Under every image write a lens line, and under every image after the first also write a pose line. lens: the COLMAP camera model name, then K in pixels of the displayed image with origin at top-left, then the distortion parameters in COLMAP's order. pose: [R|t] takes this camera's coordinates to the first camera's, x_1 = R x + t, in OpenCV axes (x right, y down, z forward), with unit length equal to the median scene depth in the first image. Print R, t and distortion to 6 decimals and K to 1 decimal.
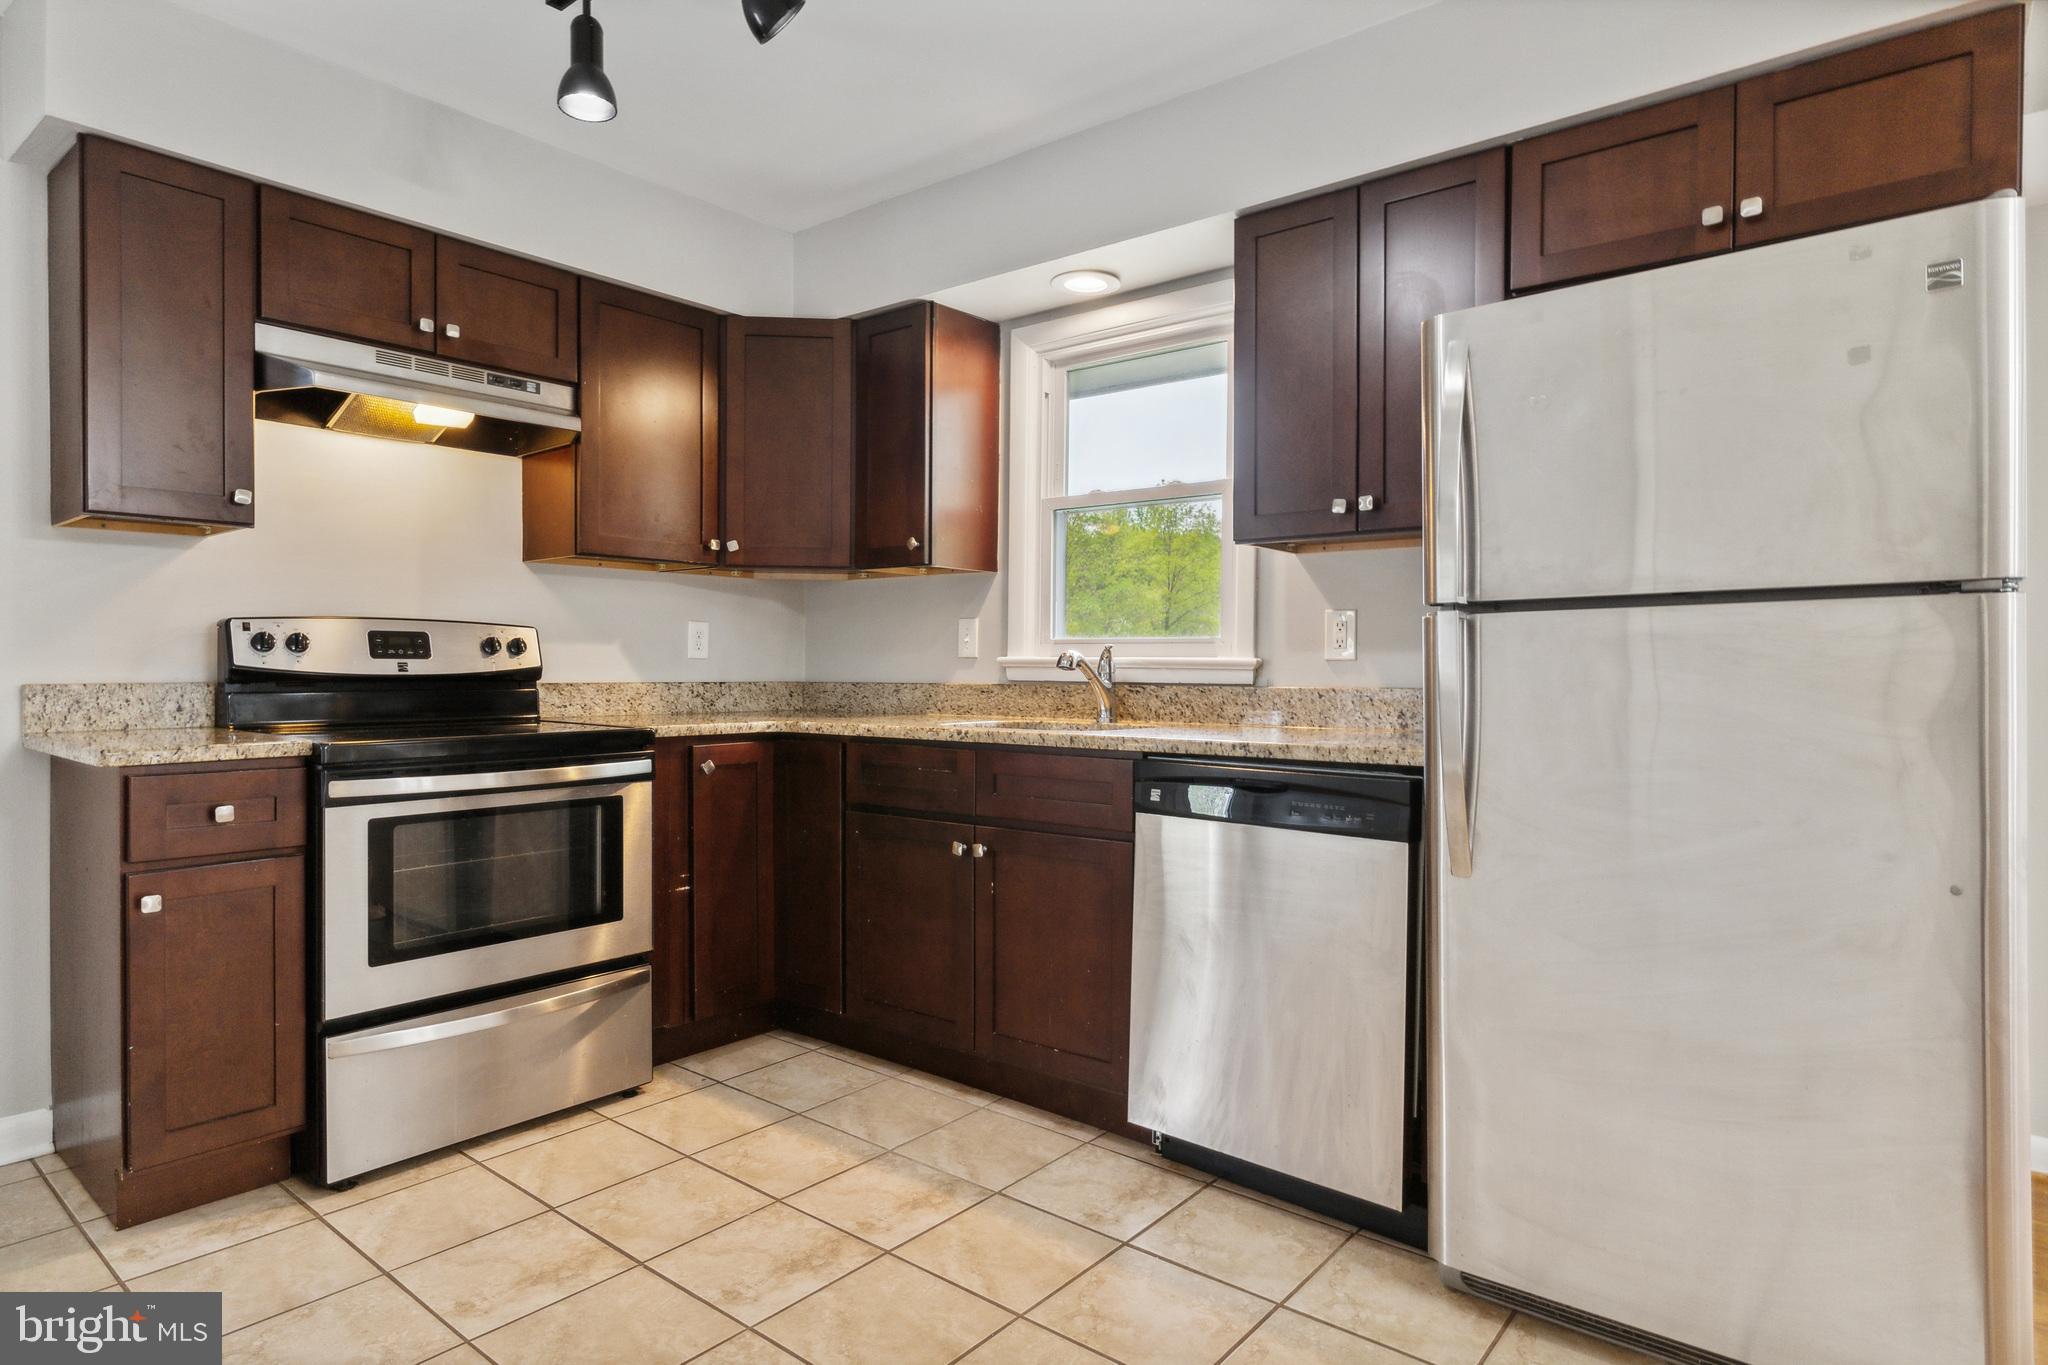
lens RADIAL K [[1138.9, 0, 1001.2], [0, 1138.9, 672.1], [0, 0, 1]] dist [-0.001548, -0.000445]
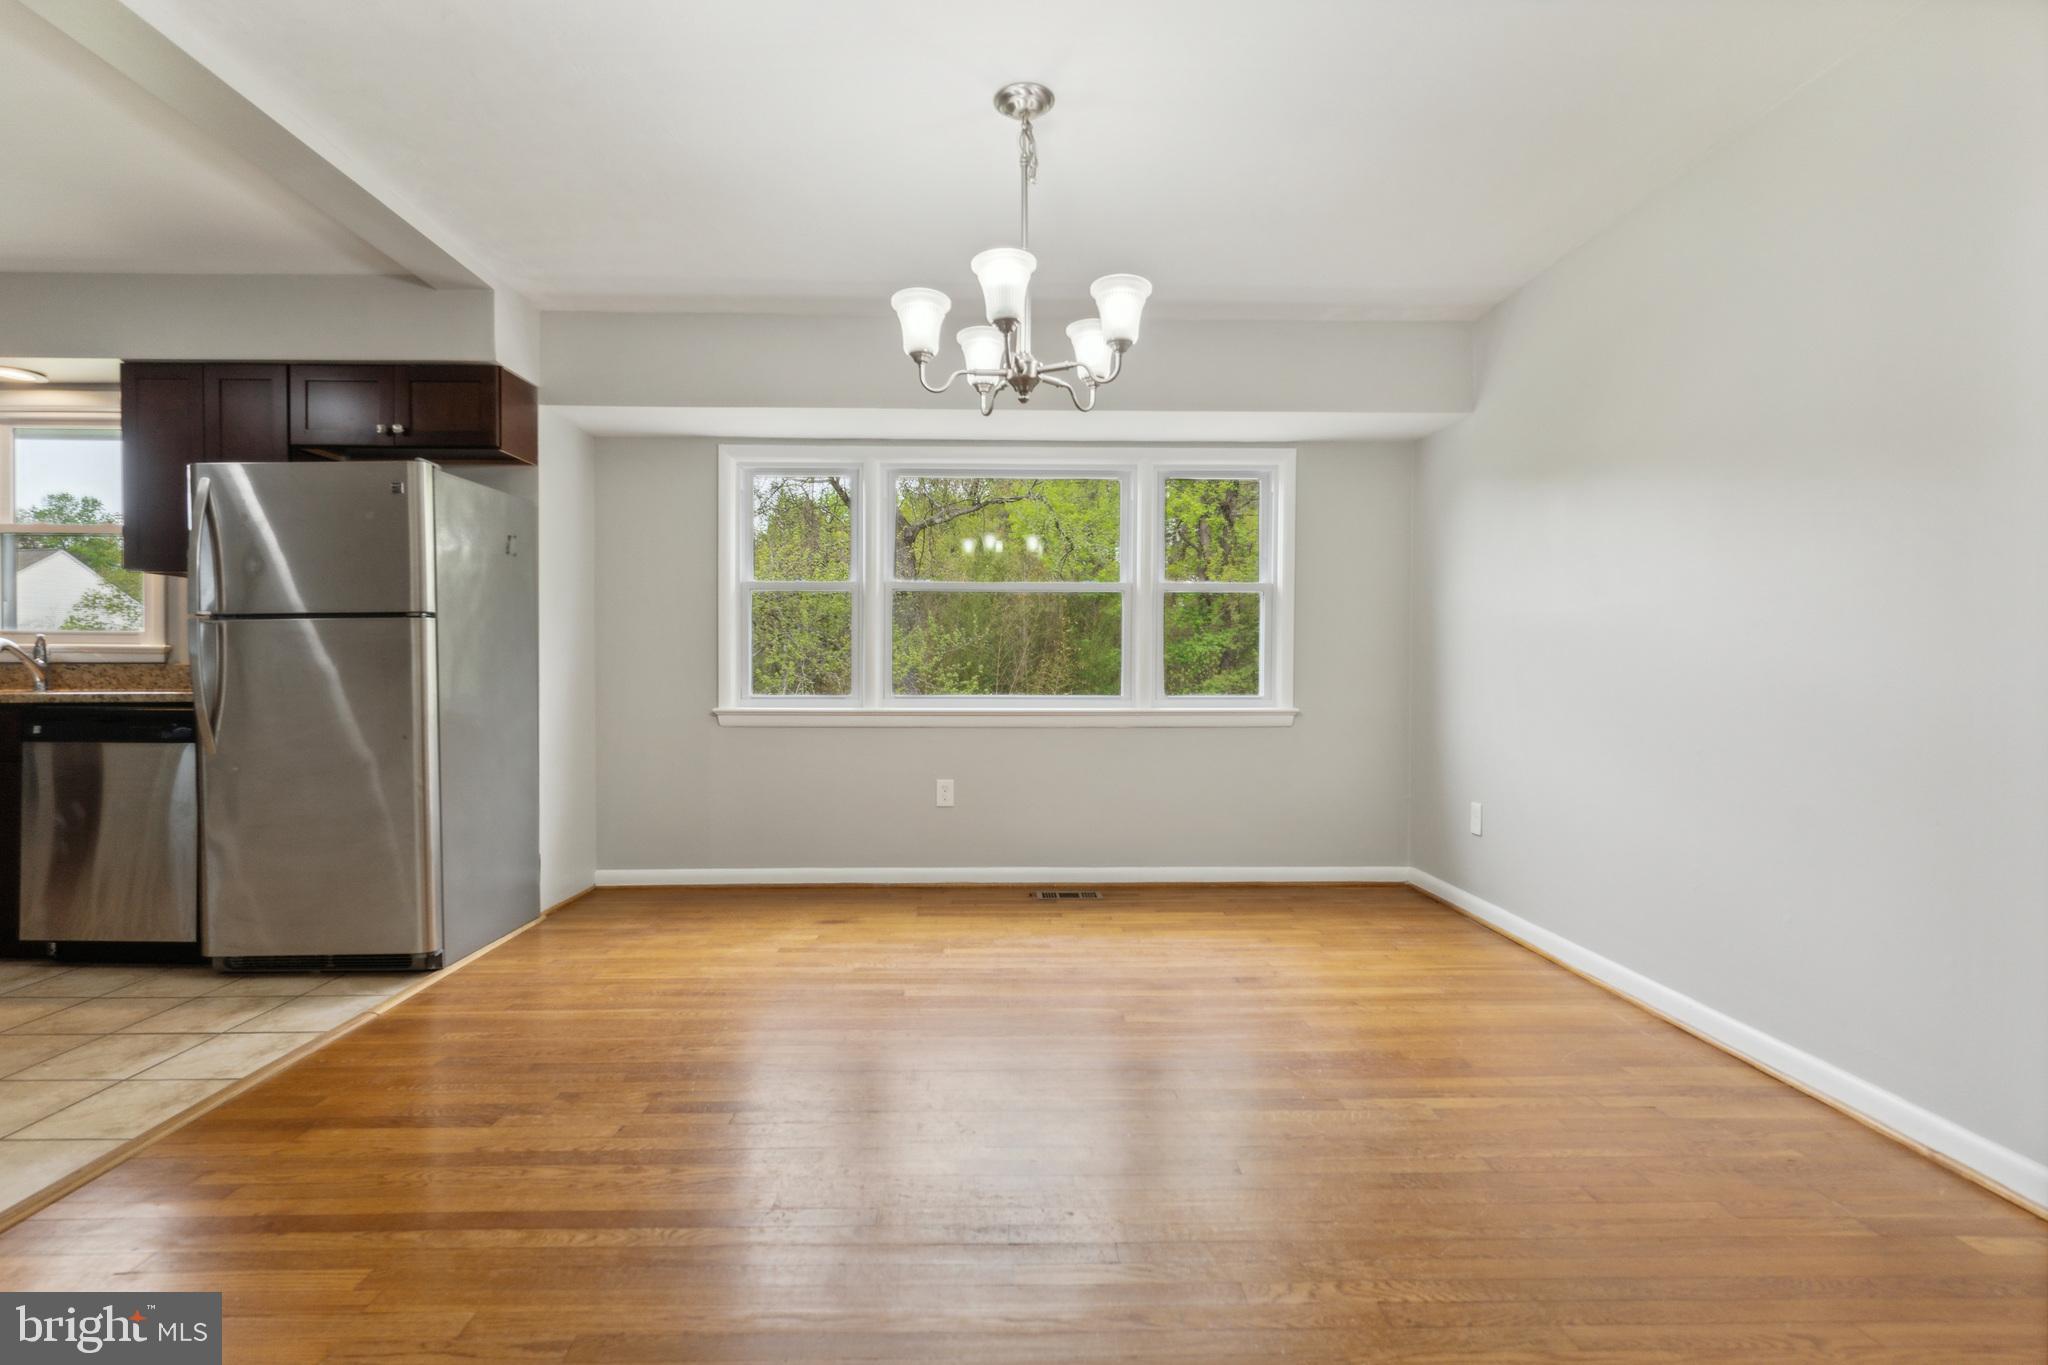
lens RADIAL K [[985.6, 0, 1002.4], [0, 985.6, 686.8], [0, 0, 1]] dist [-0.001955, -0.000377]
pose [[0.756587, -0.016441, 0.653687, 0.218114], [0.005581, 0.999810, 0.018687, 0.025924], [-0.653870, -0.010489, 0.756534, -0.766122]]
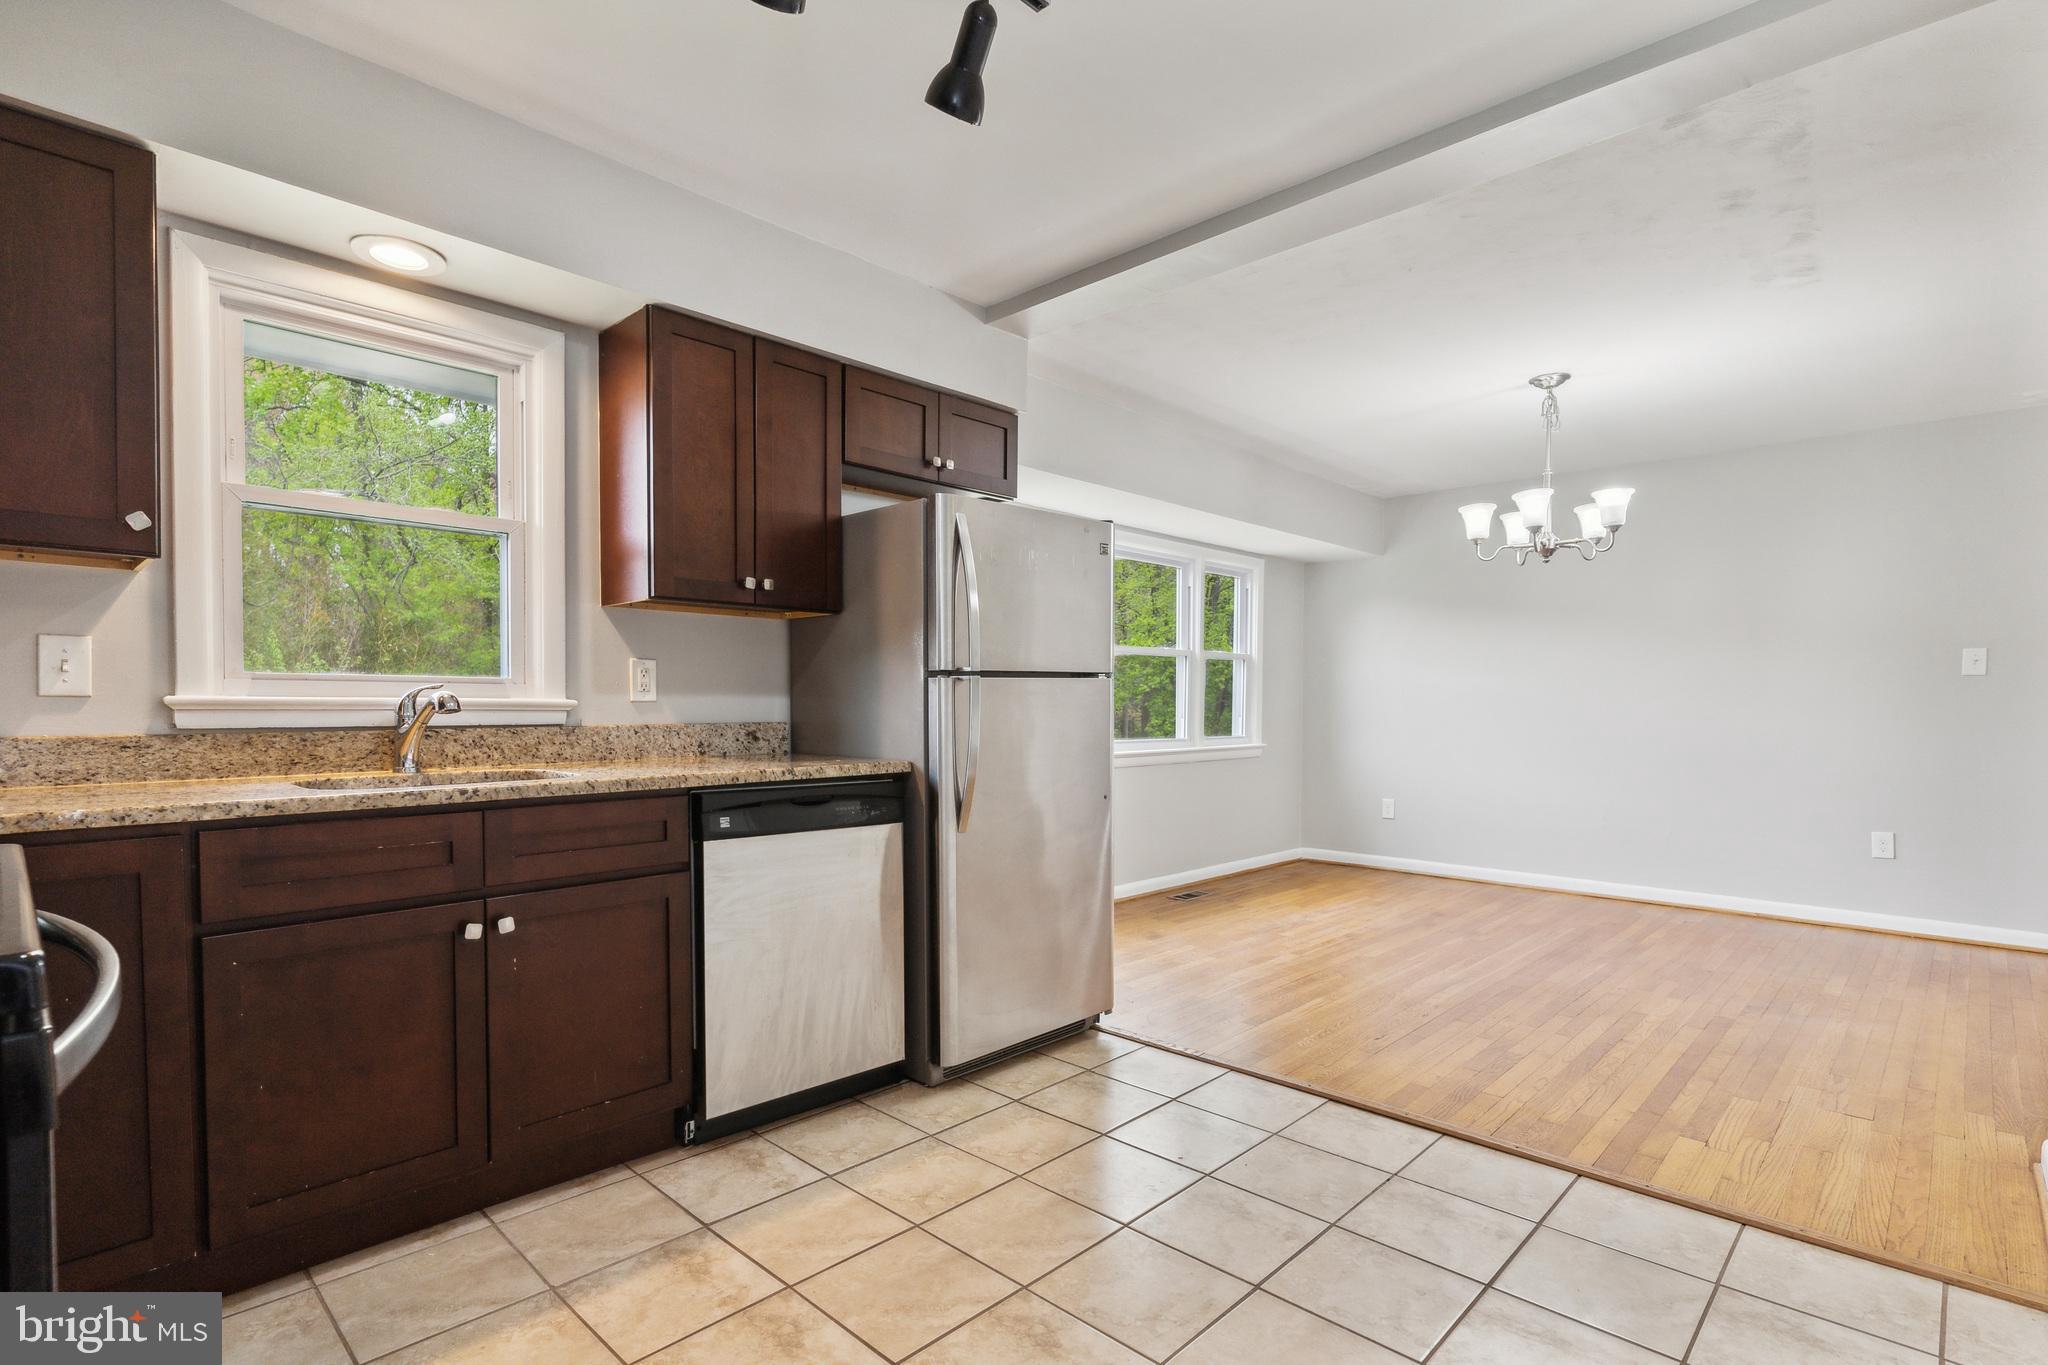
lens RADIAL K [[1001.8, 0, 1014.1], [0, 1001.8, 728.6], [0, 0, 1]] dist [0.001241, -0.000003]
pose [[0.074917, -0.031375, 0.996696, -0.709178], [0.001408, 0.999507, 0.031358, -0.014471], [-0.997189, -0.000945, 0.074925, 0.537386]]
